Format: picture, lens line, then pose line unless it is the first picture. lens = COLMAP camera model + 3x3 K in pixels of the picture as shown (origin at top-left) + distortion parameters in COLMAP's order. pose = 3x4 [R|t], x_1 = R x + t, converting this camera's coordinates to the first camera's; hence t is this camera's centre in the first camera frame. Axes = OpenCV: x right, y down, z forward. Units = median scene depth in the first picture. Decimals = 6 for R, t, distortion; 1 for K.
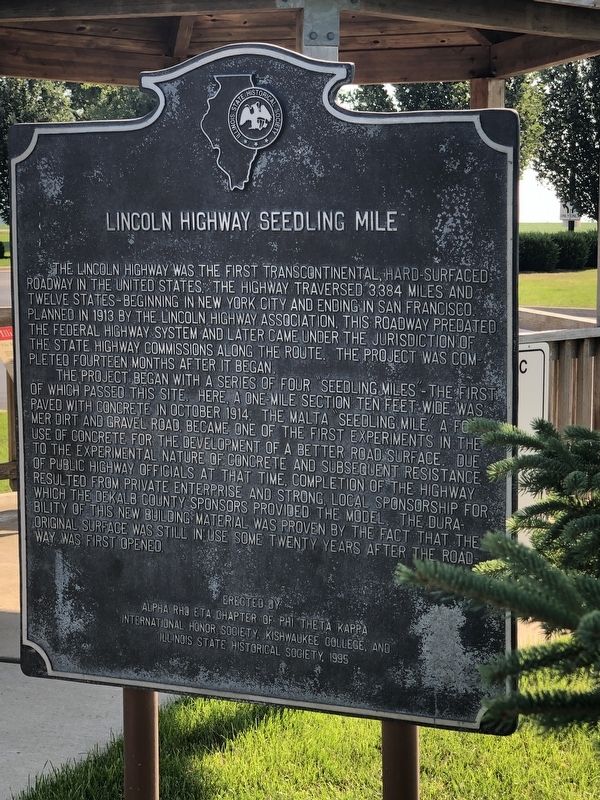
lens RADIAL K [[1627.9, 0, 300.8], [0, 1627.9, 400.1], [0, 0, 1]] dist [0.041213, 0.000000]
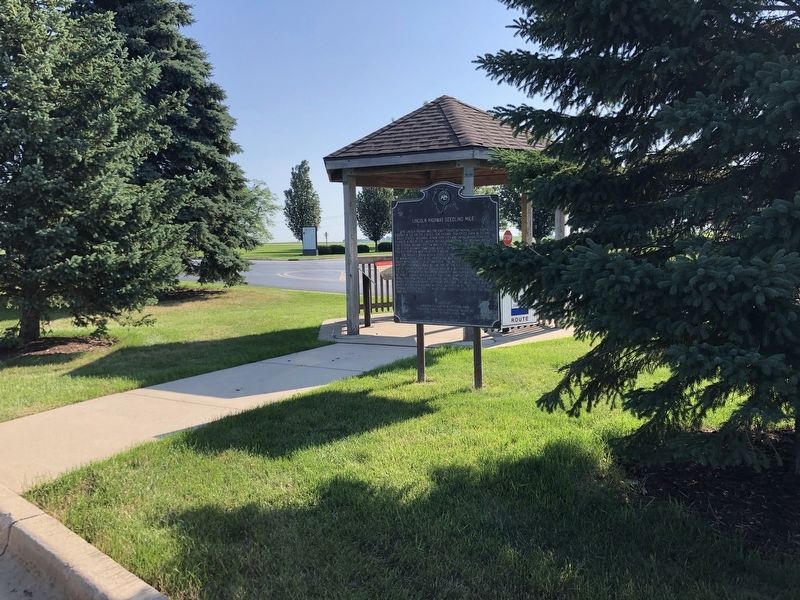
lens RADIAL K [[653.1, 0, 398.8], [0, 653.1, 300.4], [0, 0, 1]] dist [0.003421, 0.000128]
pose [[0.991513, -0.006643, -0.129836, 0.082880], [0.004581, 0.999859, -0.016172, 0.148544], [0.129925, 0.015440, 0.991404, -0.854500]]
